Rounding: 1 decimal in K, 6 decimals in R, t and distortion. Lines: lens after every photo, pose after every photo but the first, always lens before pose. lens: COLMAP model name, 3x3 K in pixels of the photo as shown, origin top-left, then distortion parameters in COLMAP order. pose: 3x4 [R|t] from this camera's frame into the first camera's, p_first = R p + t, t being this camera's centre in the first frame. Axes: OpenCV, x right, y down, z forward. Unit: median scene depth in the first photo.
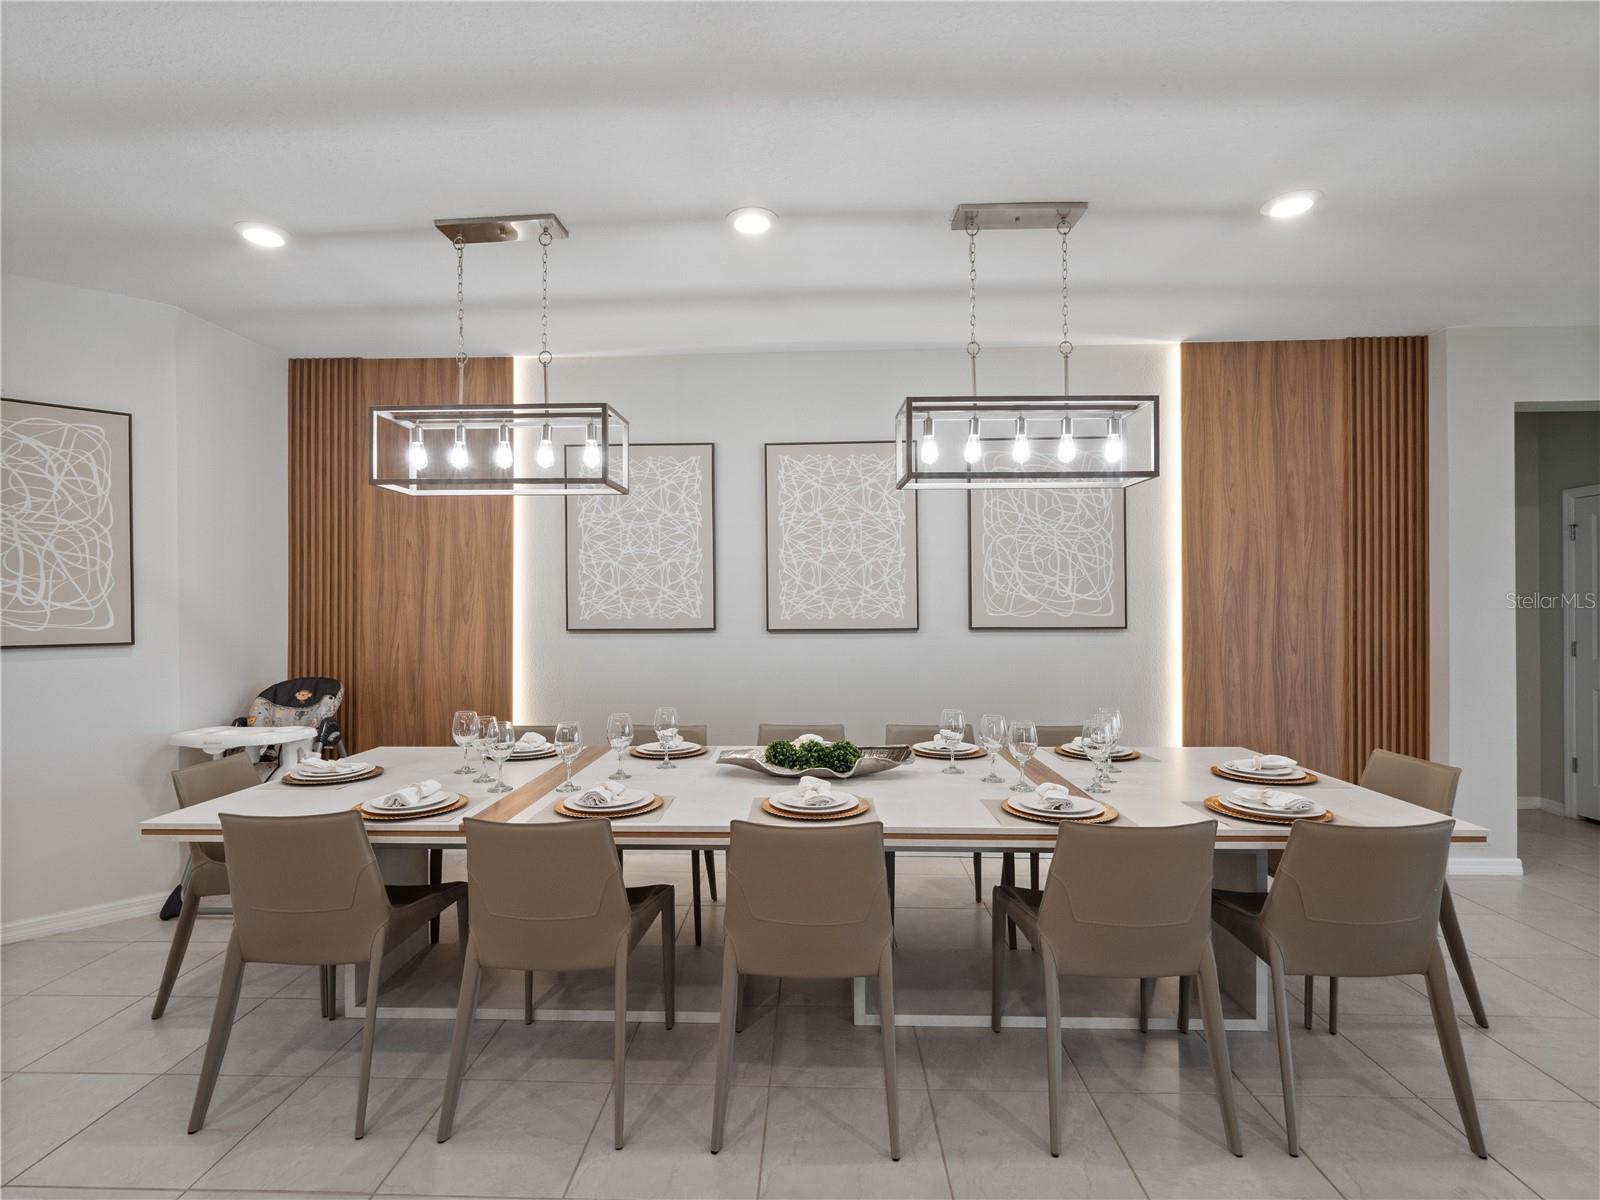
lens RADIAL K [[793.5, 0, 787.8], [0, 793.5, 601.4], [0, 0, 1]] dist [0.007122, -0.007993]
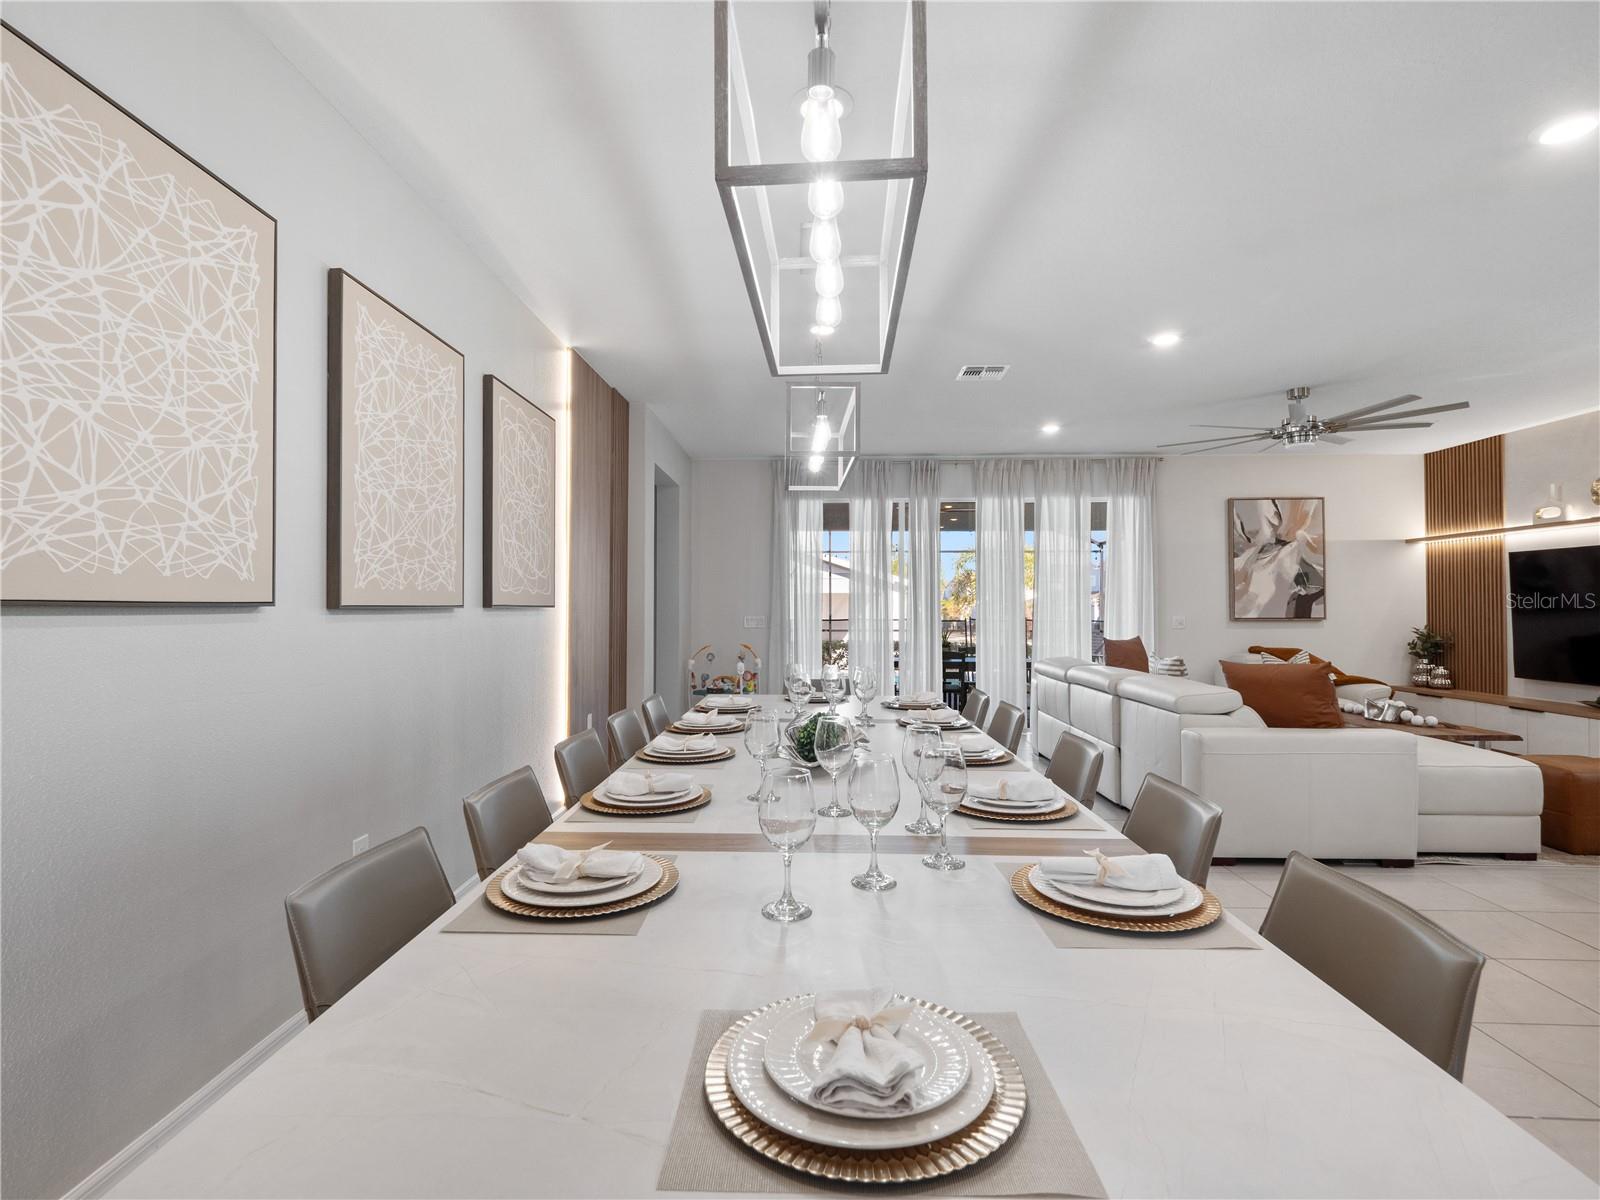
lens RADIAL K [[793.5, 0, 780.8], [0, 793.5, 599.2], [0, 0, 1]] dist [0.007122, -0.007993]
pose [[-0.010529, 0.017479, 0.999792, -0.594963], [-0.006003, 0.999828, -0.017542, 0.039682], [-0.999927, -0.006186, -0.010423, 0.717392]]
